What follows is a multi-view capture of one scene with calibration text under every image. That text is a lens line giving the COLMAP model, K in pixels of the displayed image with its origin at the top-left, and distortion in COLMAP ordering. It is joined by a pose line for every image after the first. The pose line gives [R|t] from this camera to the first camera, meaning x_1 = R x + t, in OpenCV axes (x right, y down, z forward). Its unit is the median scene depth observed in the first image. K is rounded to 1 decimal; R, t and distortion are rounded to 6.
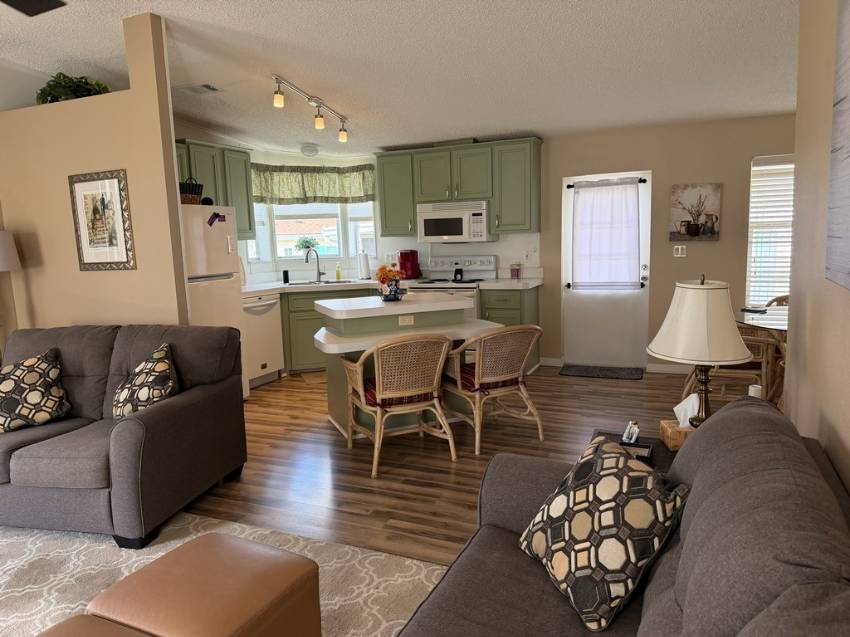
lens RADIAL K [[592.7, 0, 425.0], [0, 592.7, 318.5], [0, 0, 1]] dist [0.140508, -0.205695]
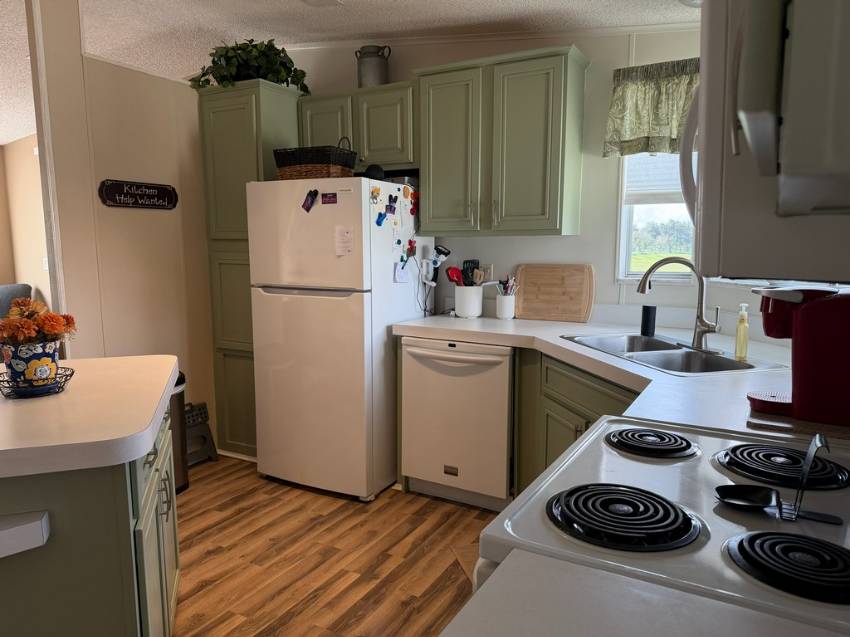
lens RADIAL K [[592.7, 0, 425.0], [0, 592.7, 318.5], [0, 0, 1]] dist [0.140508, -0.205695]
pose [[-0.082576, 0.159026, -0.983815, 0.227299], [-0.135076, 0.976291, 0.169147, -0.134050], [0.987388, 0.146858, -0.059138, 0.945419]]
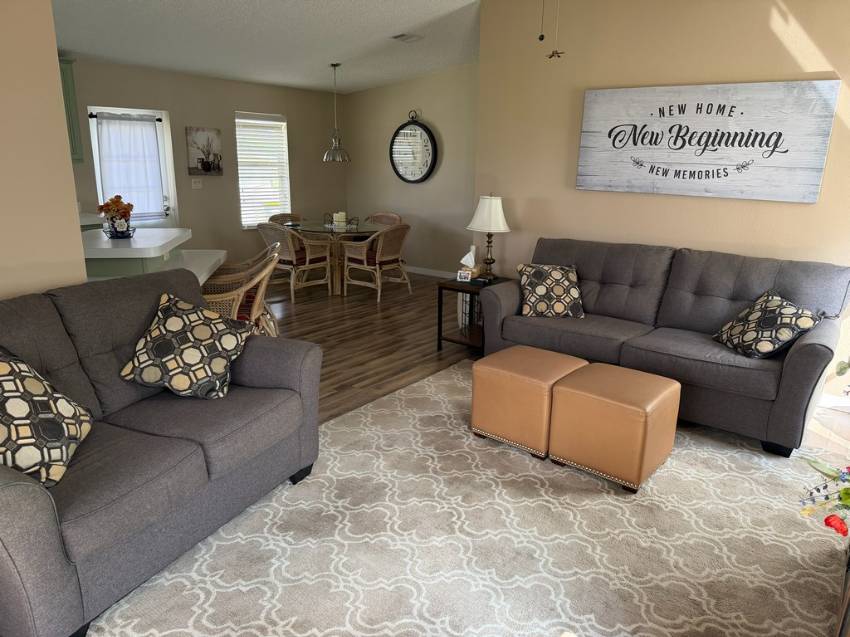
lens RADIAL K [[602.1, 0, 434.1], [0, 602.1, 319.6], [0, 0, 1]] dist [0.035681, -0.052047]
pose [[0.235338, -0.216242, 0.947553, -0.627350], [0.115021, 0.974280, 0.193774, -0.024865], [-0.965084, 0.063387, 0.254157, 0.235266]]
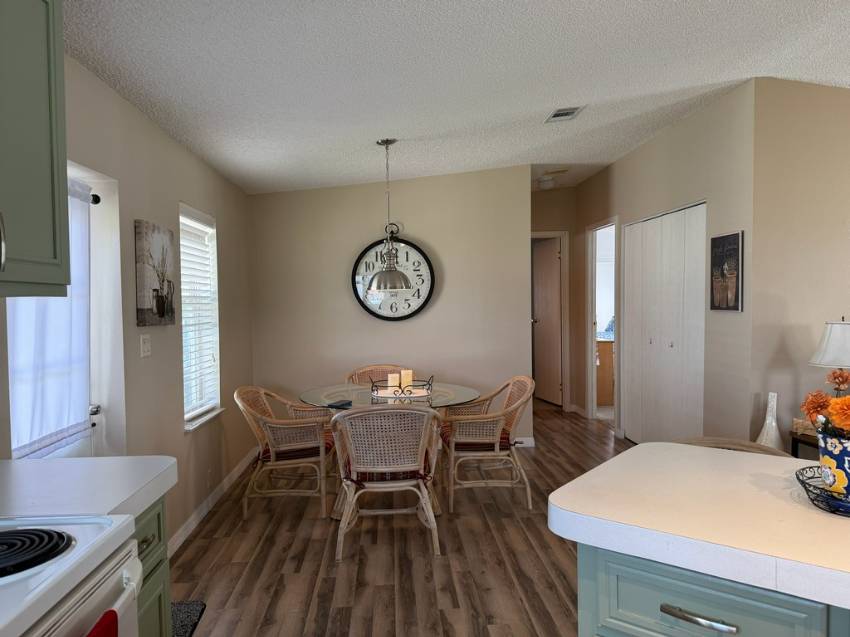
lens RADIAL K [[592.7, 0, 425.0], [0, 592.7, 318.5], [0, 0, 1]] dist [0.140508, -0.205695]
pose [[-0.476683, 0.009252, 0.879027, -0.158040], [0.149729, 0.986188, 0.070816, -0.125731], [-0.866230, 0.165372, -0.471484, 0.964812]]
